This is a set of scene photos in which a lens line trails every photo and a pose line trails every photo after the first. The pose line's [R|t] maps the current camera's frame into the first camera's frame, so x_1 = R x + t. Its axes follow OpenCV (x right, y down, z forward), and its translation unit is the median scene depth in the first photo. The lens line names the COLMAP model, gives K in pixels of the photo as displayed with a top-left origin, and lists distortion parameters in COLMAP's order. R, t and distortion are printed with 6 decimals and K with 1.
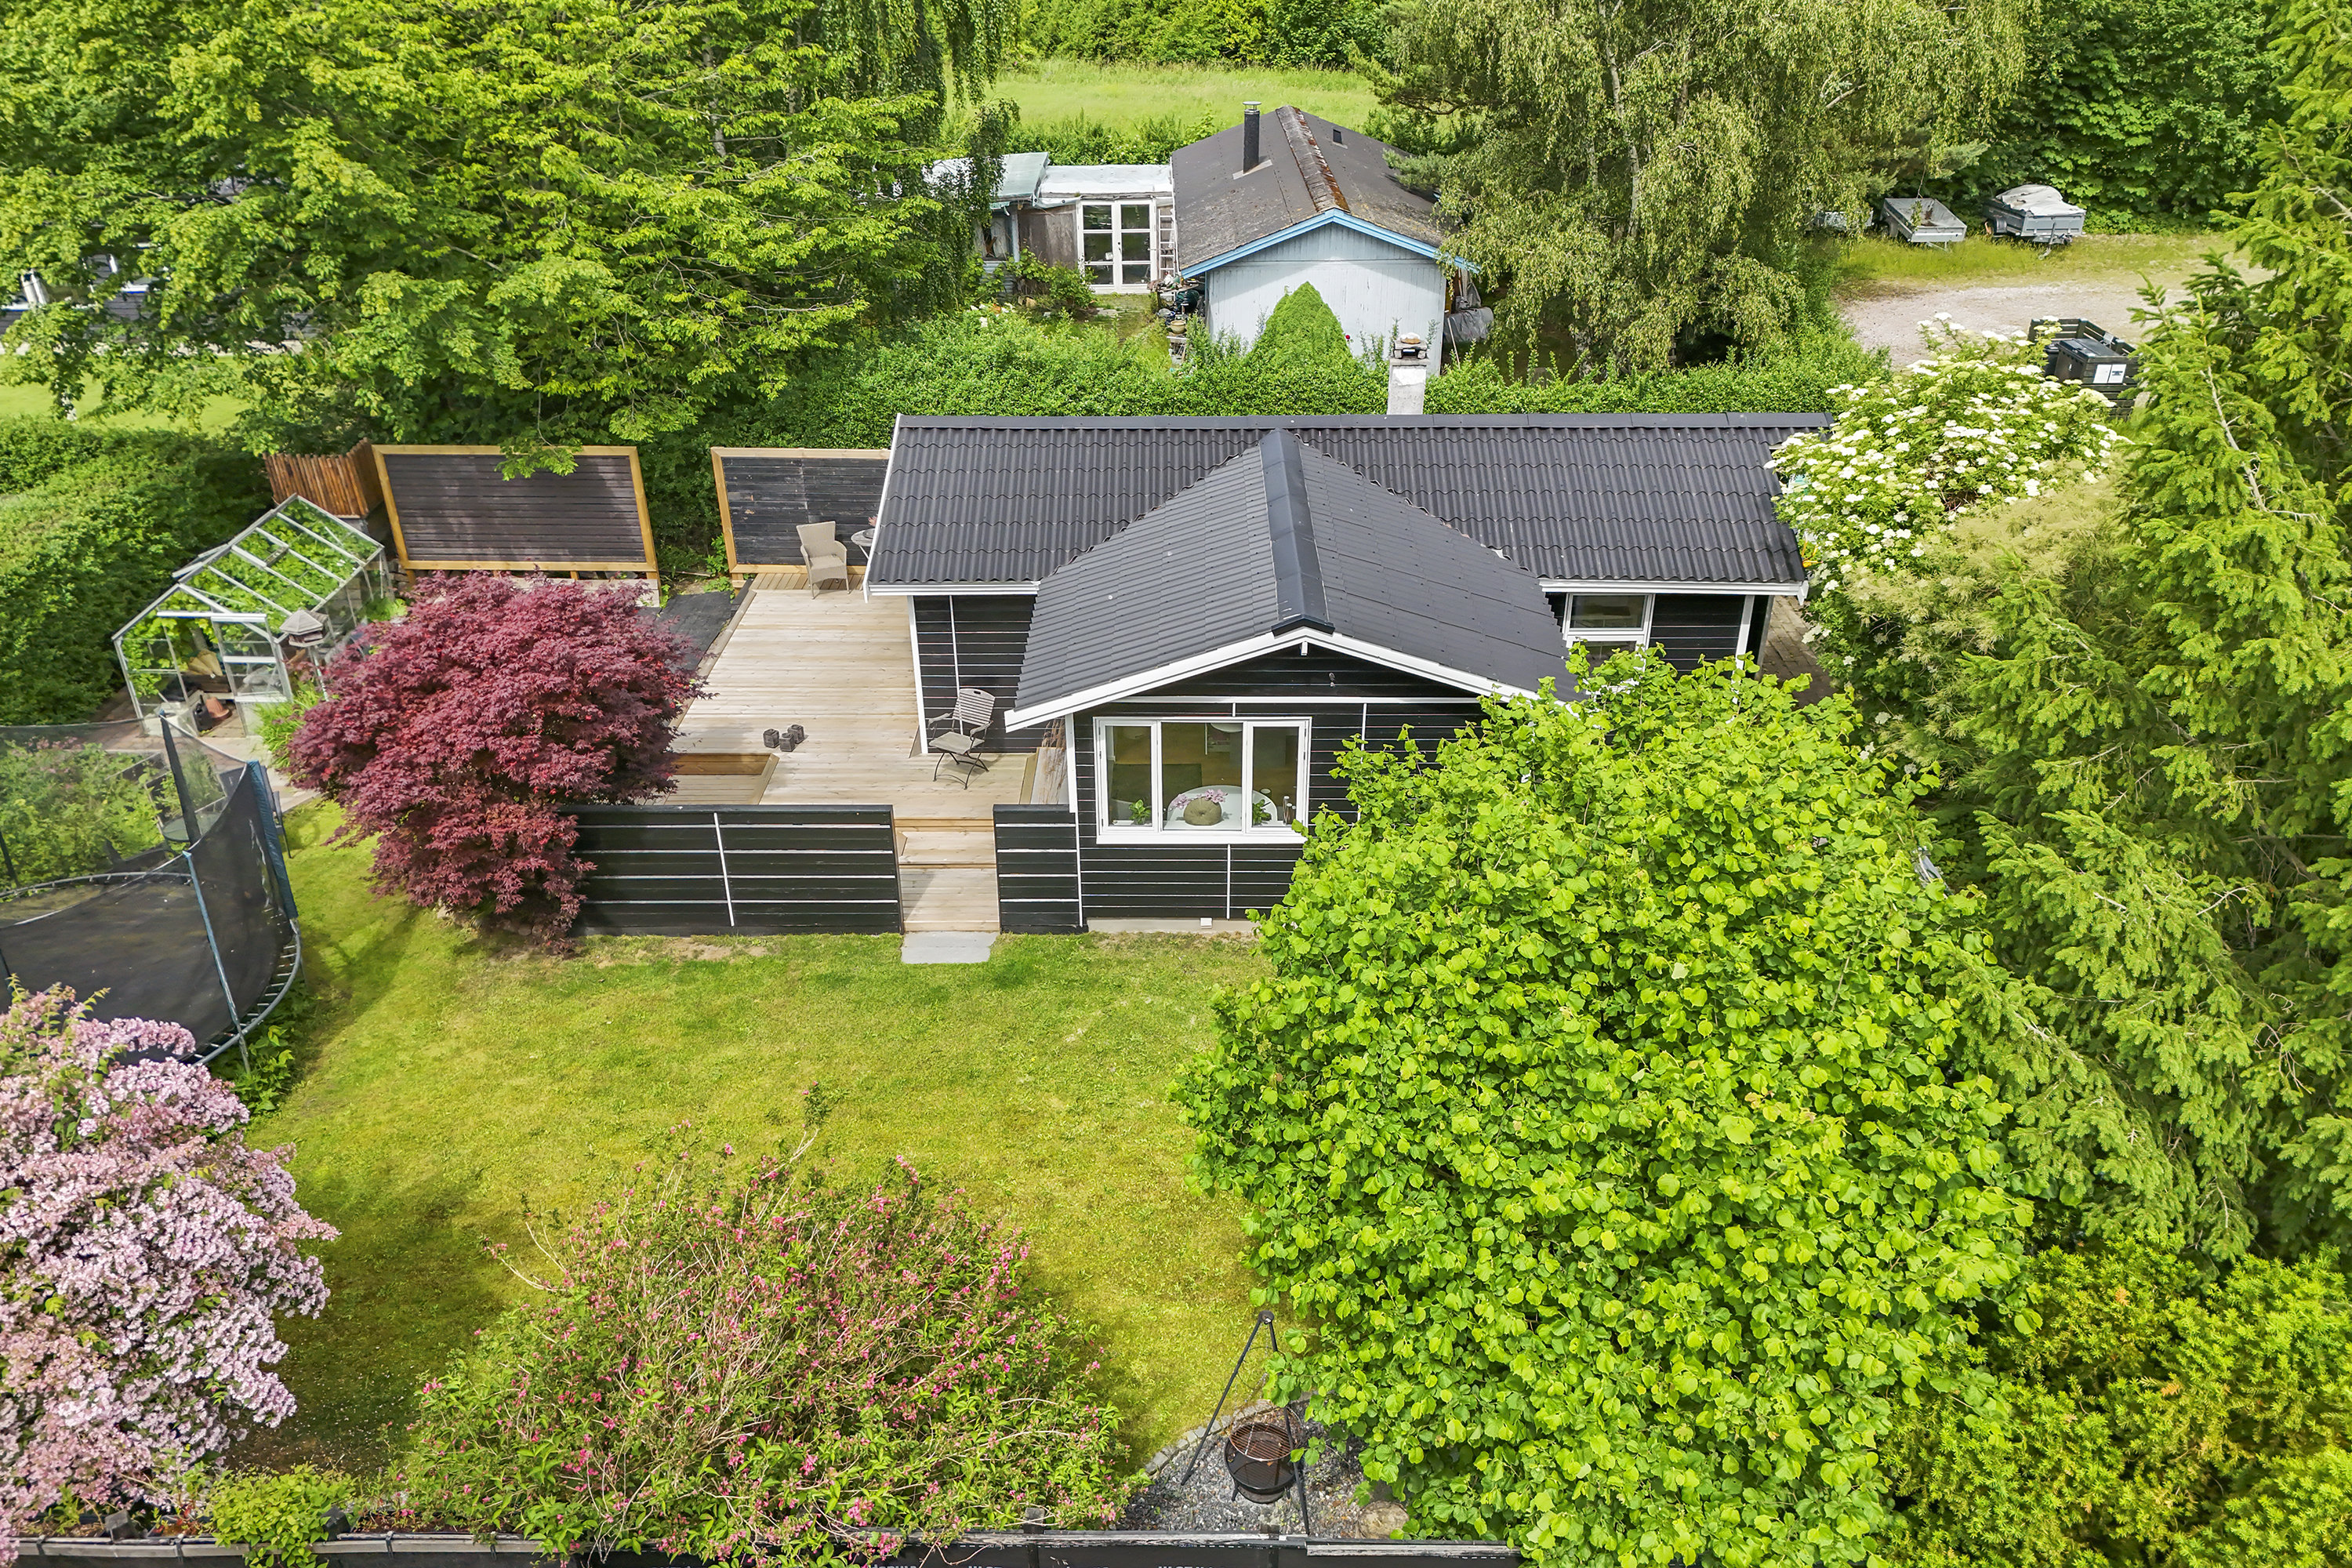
lens RADIAL K [[1727.7, 0, 1176.0], [0, 1727.7, 784.0], [0, 0, 1]] dist [0.079902, -0.068269]
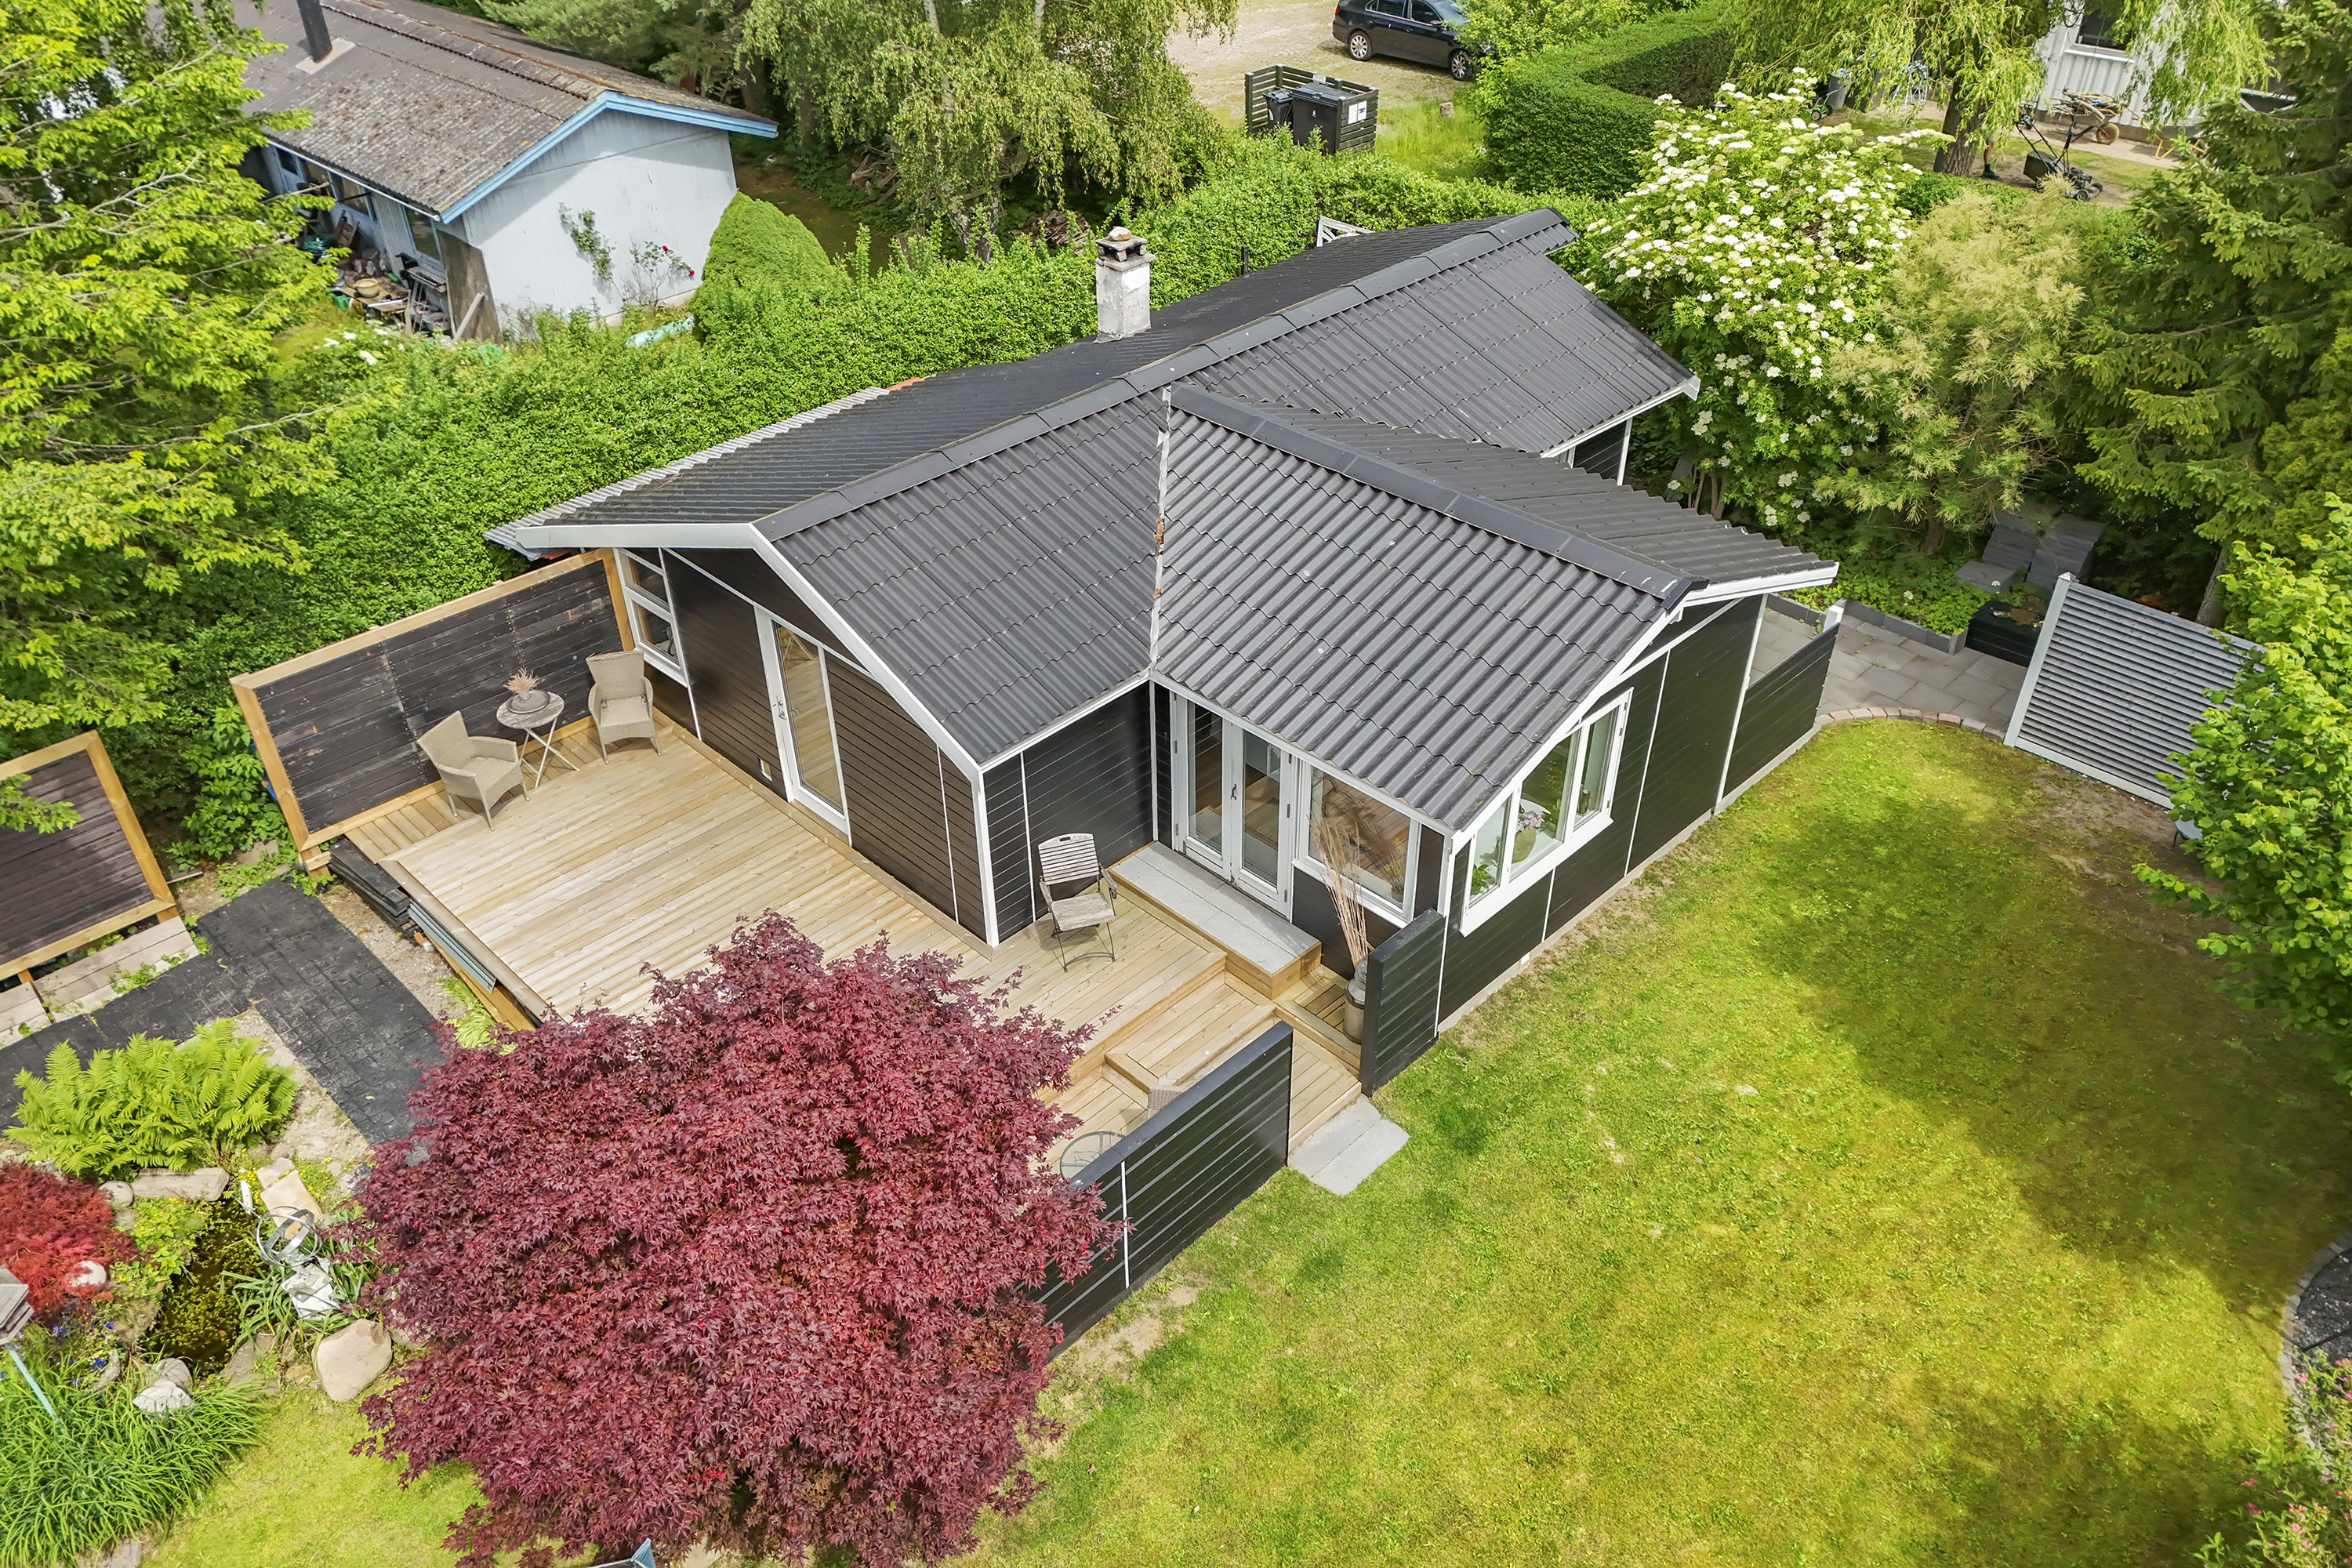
lens RADIAL K [[1719.4, 0, 1176.0], [0, 1719.4, 784.0], [0, 0, 1]] dist [0.104592, -0.103292]
pose [[0.696268, -0.424572, 0.578748, -0.563637], [0.352124, 0.904651, 0.240030, -0.265023], [-0.625475, 0.036666, 0.779382, 0.434564]]
